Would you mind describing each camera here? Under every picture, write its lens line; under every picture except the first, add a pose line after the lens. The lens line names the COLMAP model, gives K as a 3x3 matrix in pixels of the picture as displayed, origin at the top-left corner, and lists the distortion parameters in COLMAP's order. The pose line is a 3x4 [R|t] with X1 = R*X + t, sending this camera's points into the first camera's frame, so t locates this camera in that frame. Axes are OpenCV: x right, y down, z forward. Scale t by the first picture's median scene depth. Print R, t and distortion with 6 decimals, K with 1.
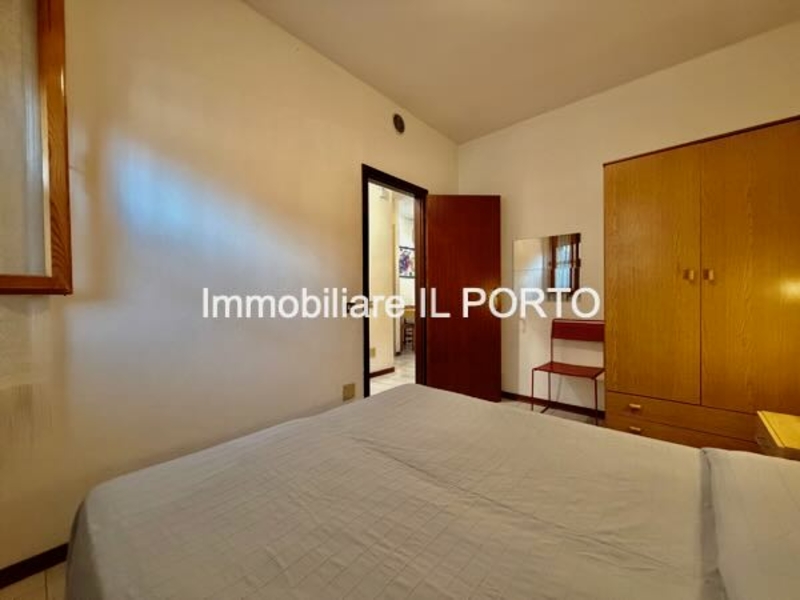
lens RADIAL K [[318.2, 0, 401.1], [0, 318.2, 298.0], [0, 0, 1]] dist [-0.003160, 0.000193]
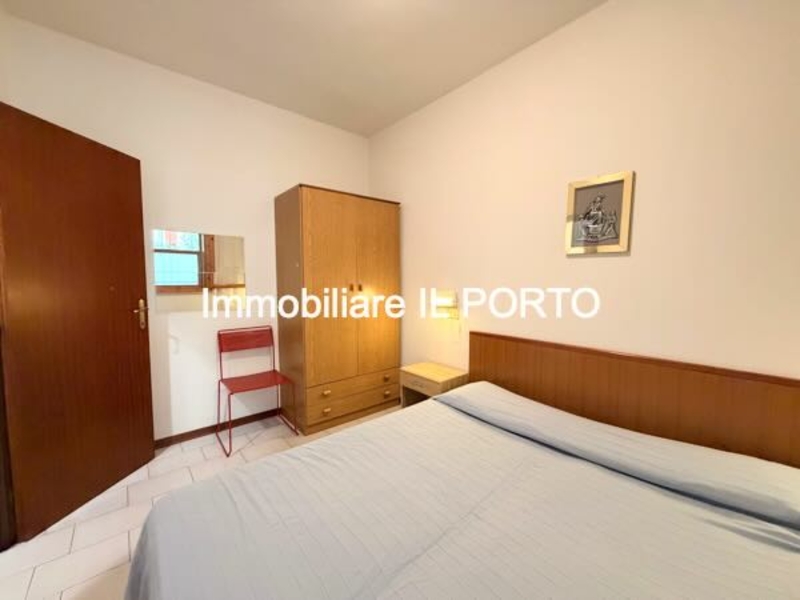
lens RADIAL K [[318.2, 0, 403.1], [0, 318.2, 298.0], [0, 0, 1]] dist [-0.003160, 0.000193]
pose [[0.134682, -0.048554, 0.989699, -0.329982], [0.004591, 0.998819, 0.048377, -0.067598], [-0.990878, -0.001972, 0.134746, 0.392153]]
